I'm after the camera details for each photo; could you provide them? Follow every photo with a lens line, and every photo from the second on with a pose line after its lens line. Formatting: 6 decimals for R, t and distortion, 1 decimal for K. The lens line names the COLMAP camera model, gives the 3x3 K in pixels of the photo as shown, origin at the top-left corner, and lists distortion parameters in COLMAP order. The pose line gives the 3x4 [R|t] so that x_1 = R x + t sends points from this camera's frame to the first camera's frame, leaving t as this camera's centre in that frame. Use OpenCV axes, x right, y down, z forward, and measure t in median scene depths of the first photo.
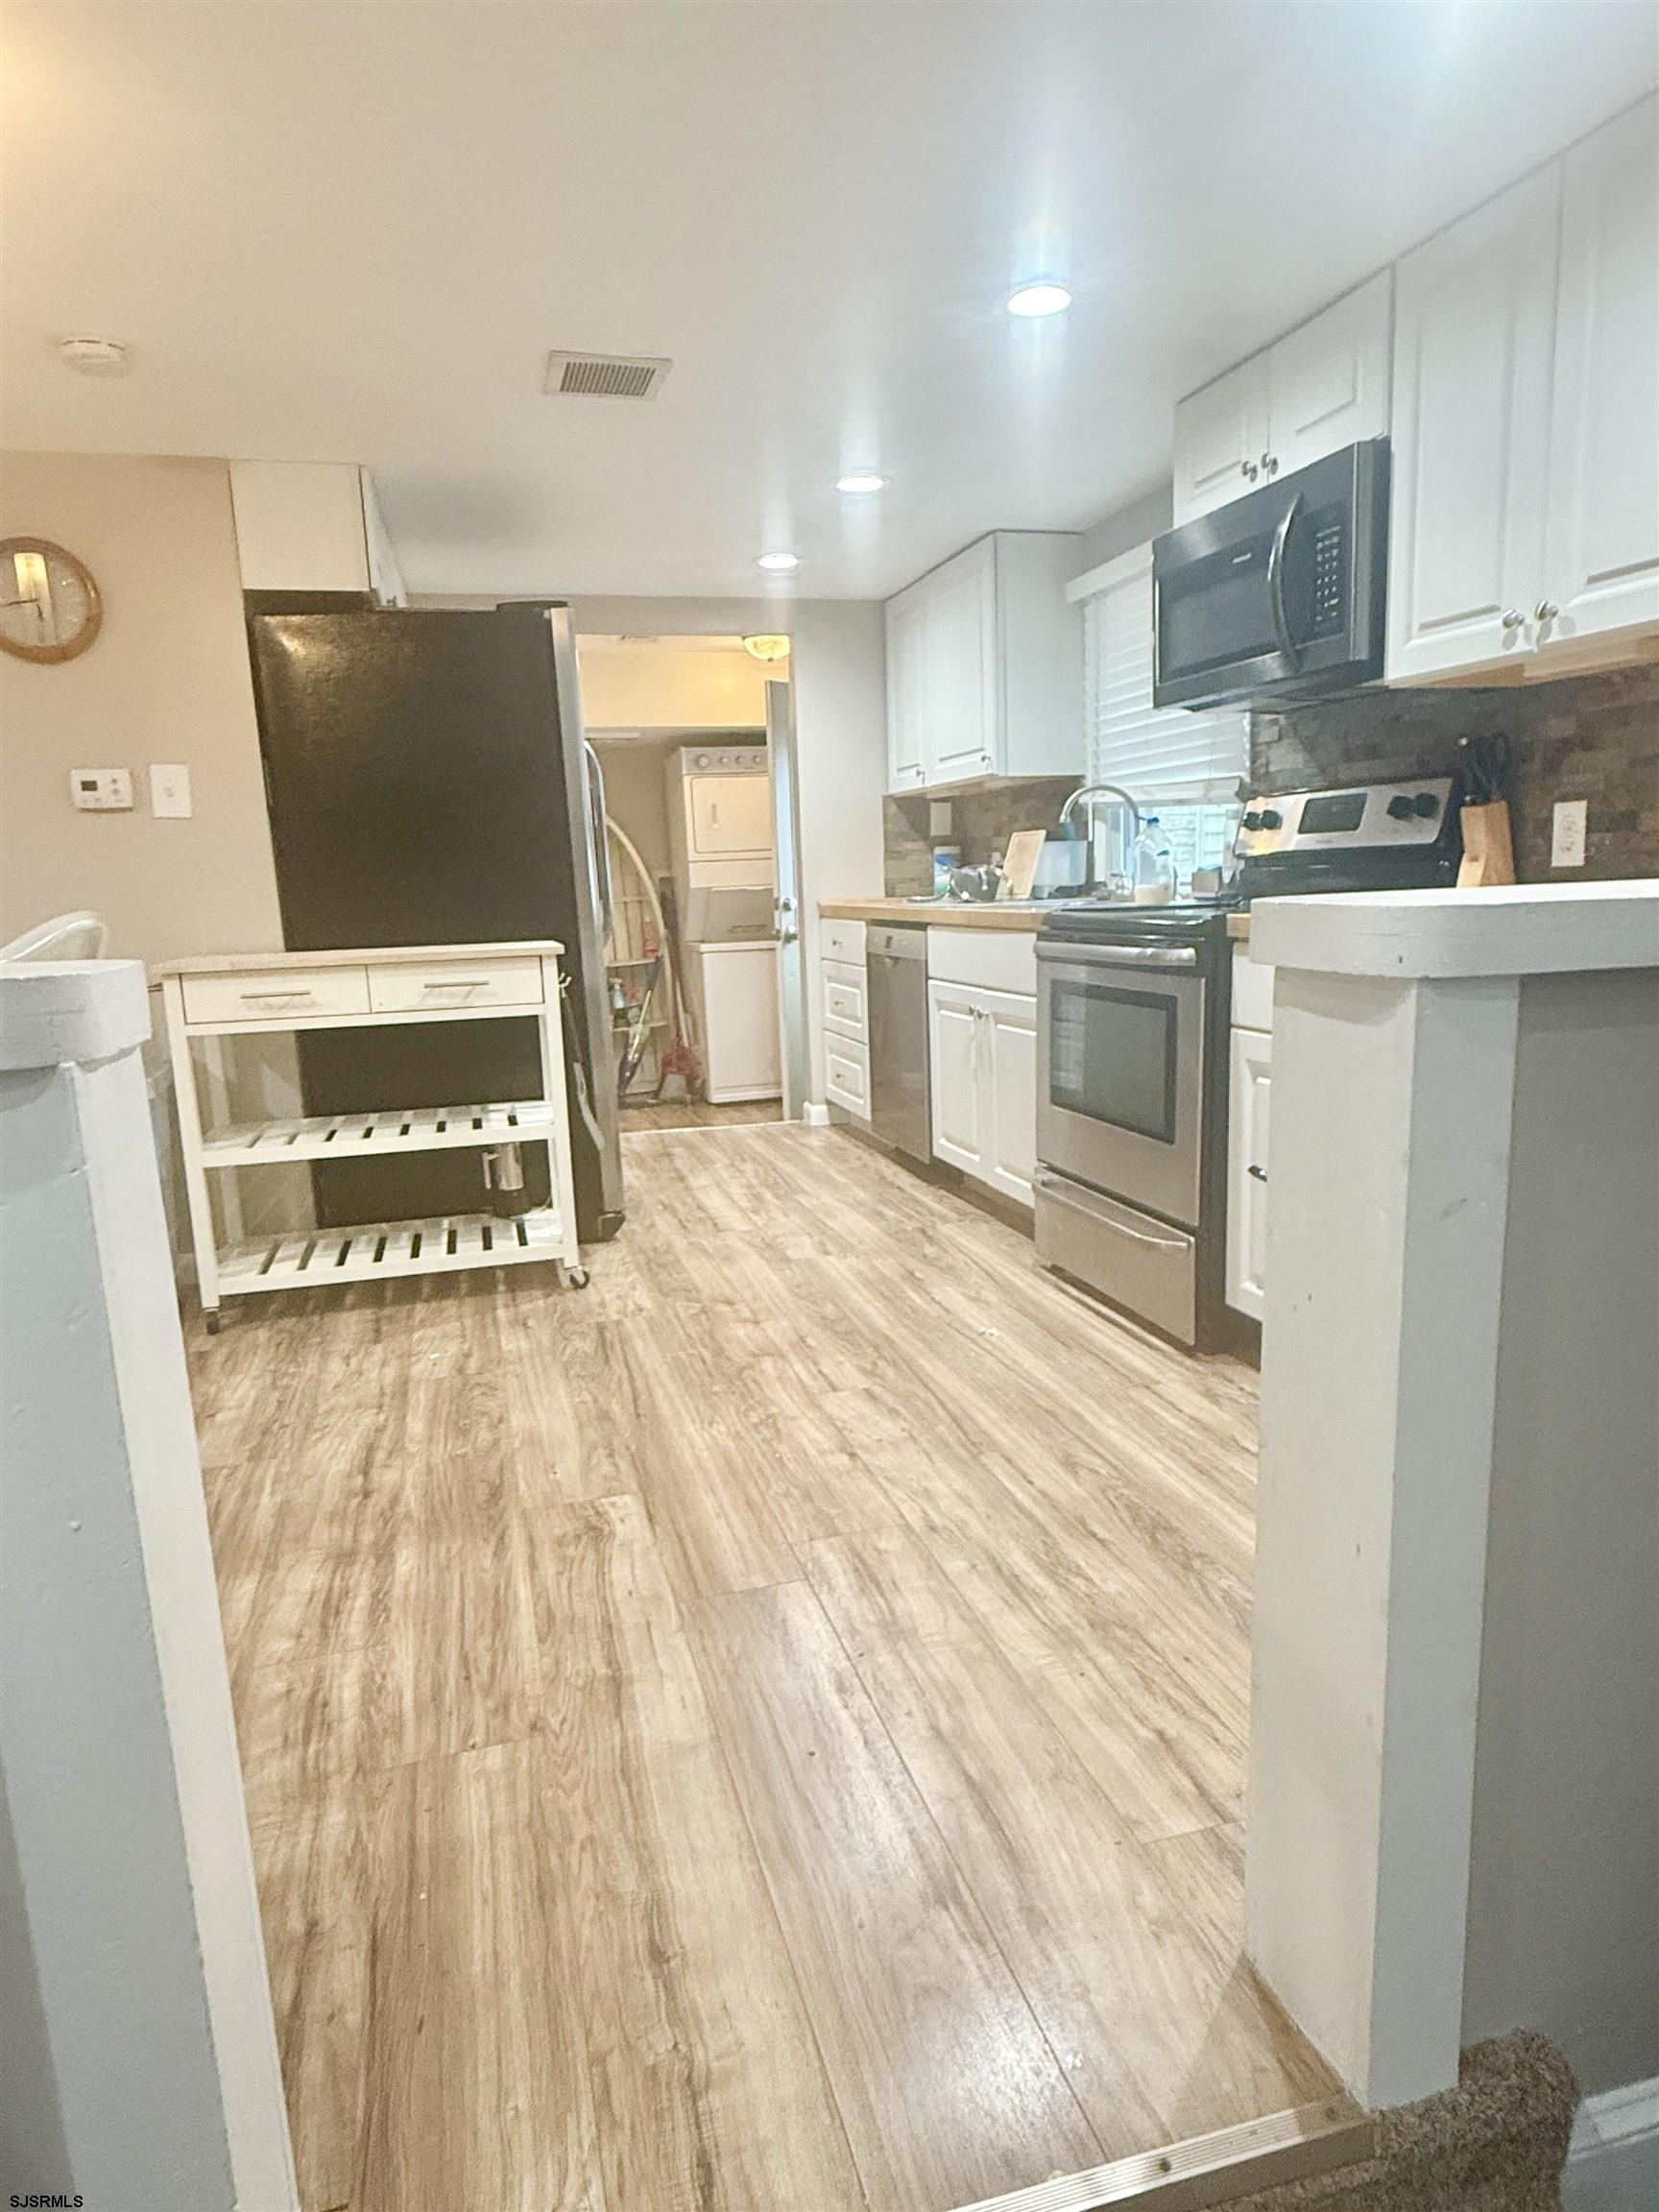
lens RADIAL K [[1304.7, 0, 829.5], [0, 1304.7, 1106.0], [0, 0, 1]] dist [-0.003305, 0.003762]
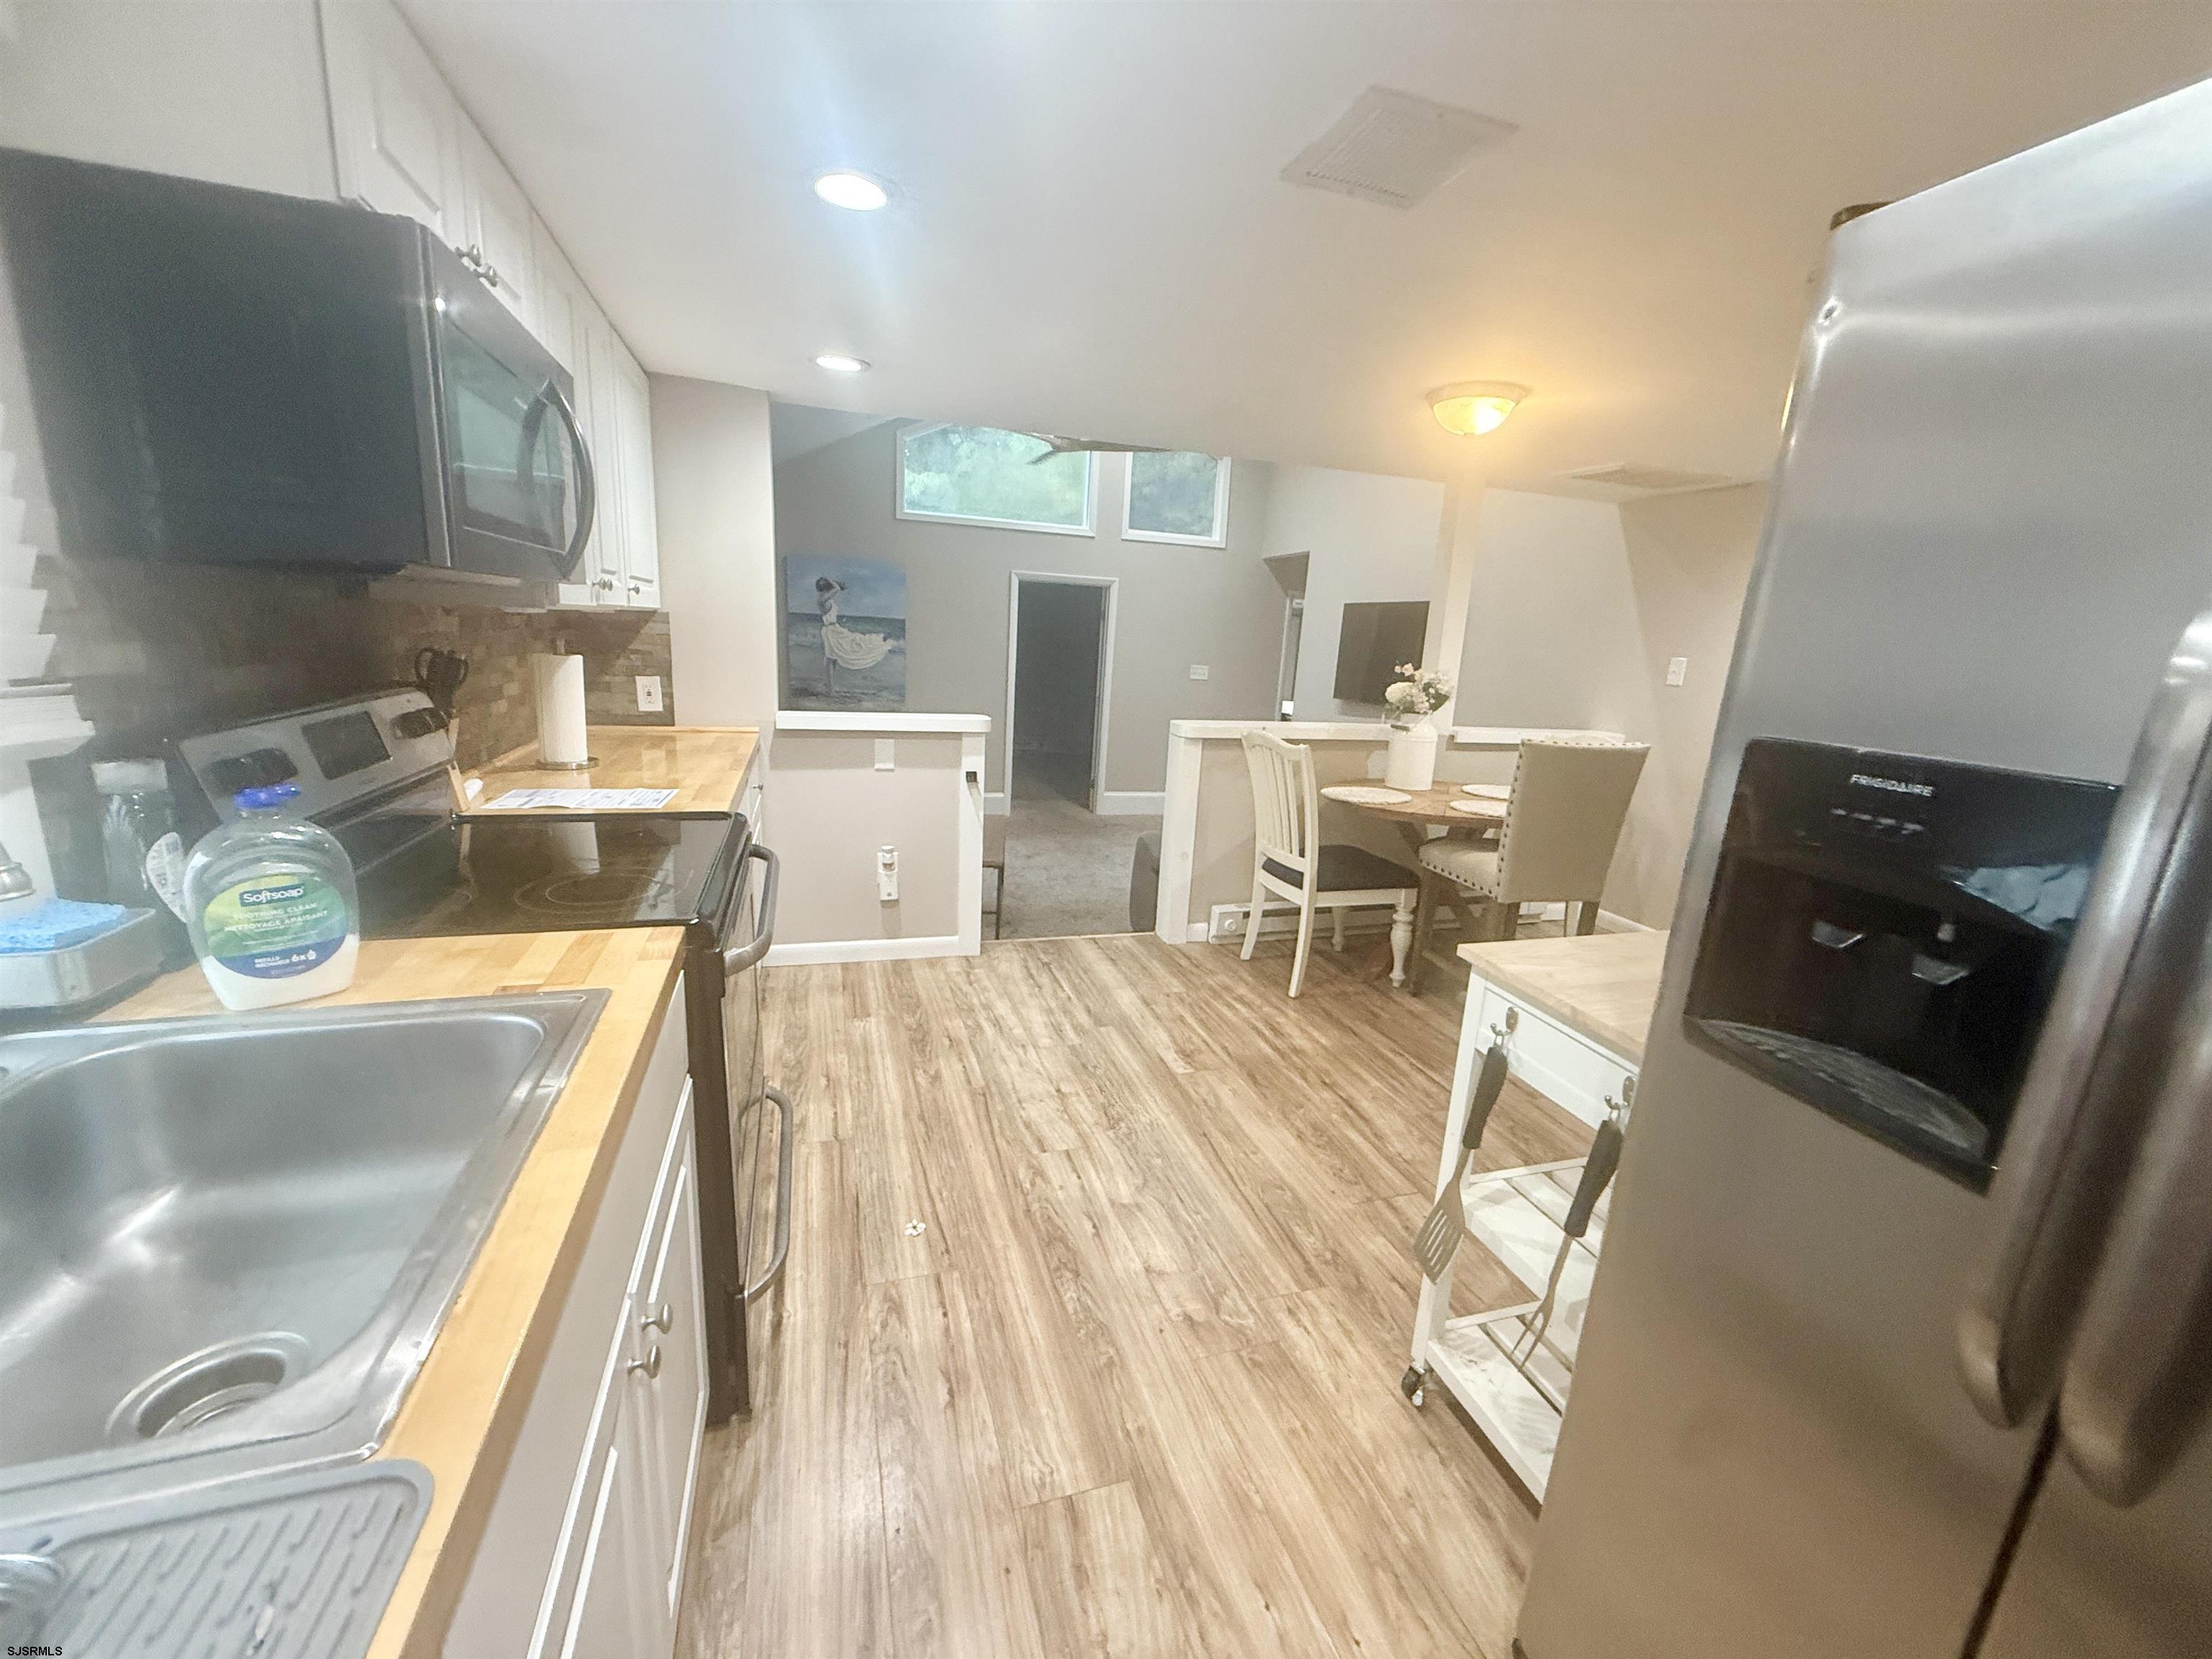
lens RADIAL K [[879.8, 0, 1102.8], [0, 879.8, 839.6], [0, 0, 1]] dist [0.000444, 0.000016]
pose [[-0.999505, -0.007401, -0.030581, -0.001721], [-0.018970, 0.917156, 0.398077, -0.374098], [0.025101, 0.398460, -0.916842, 1.480400]]
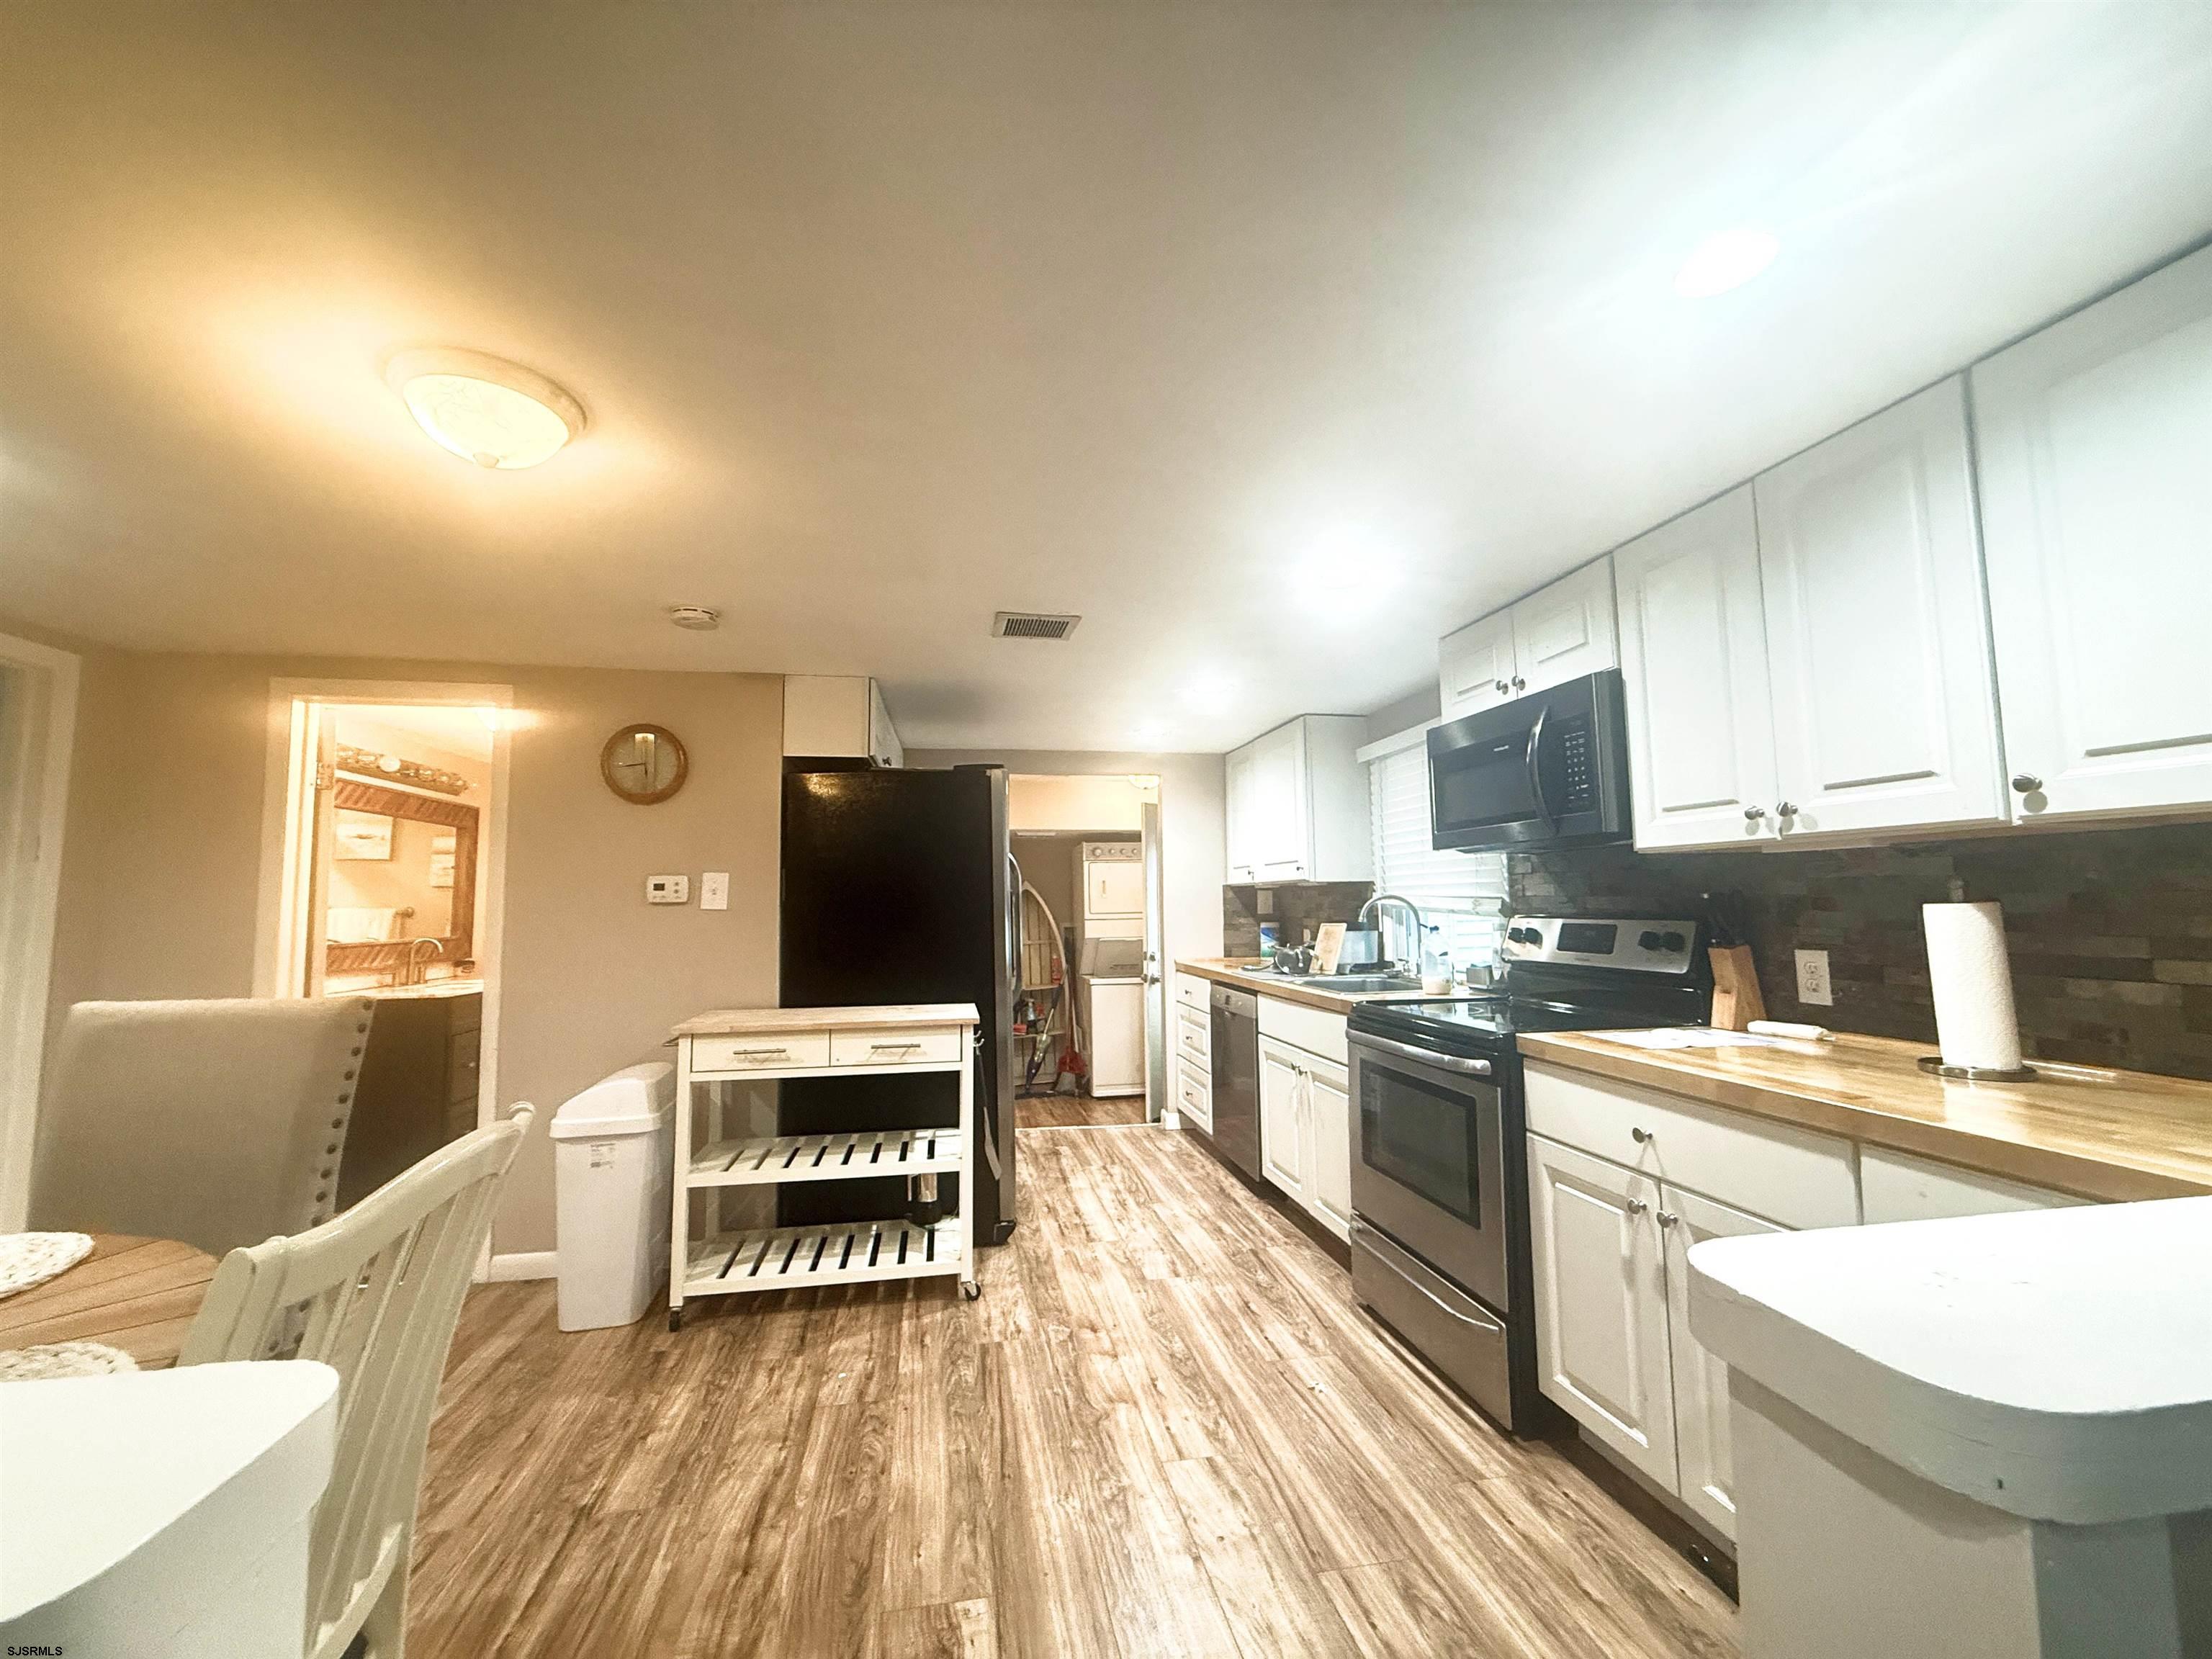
lens RADIAL K [[875.5, 0, 1100.0], [0, 875.5, 827.0], [0, 0, 1]] dist [0.001142, 0.000075]
pose [[0.995160, 0.017719, -0.096658, -0.001627], [-0.042032, 0.965845, -0.255690, -0.092955], [0.088826, 0.258515, 0.961915, 0.121513]]
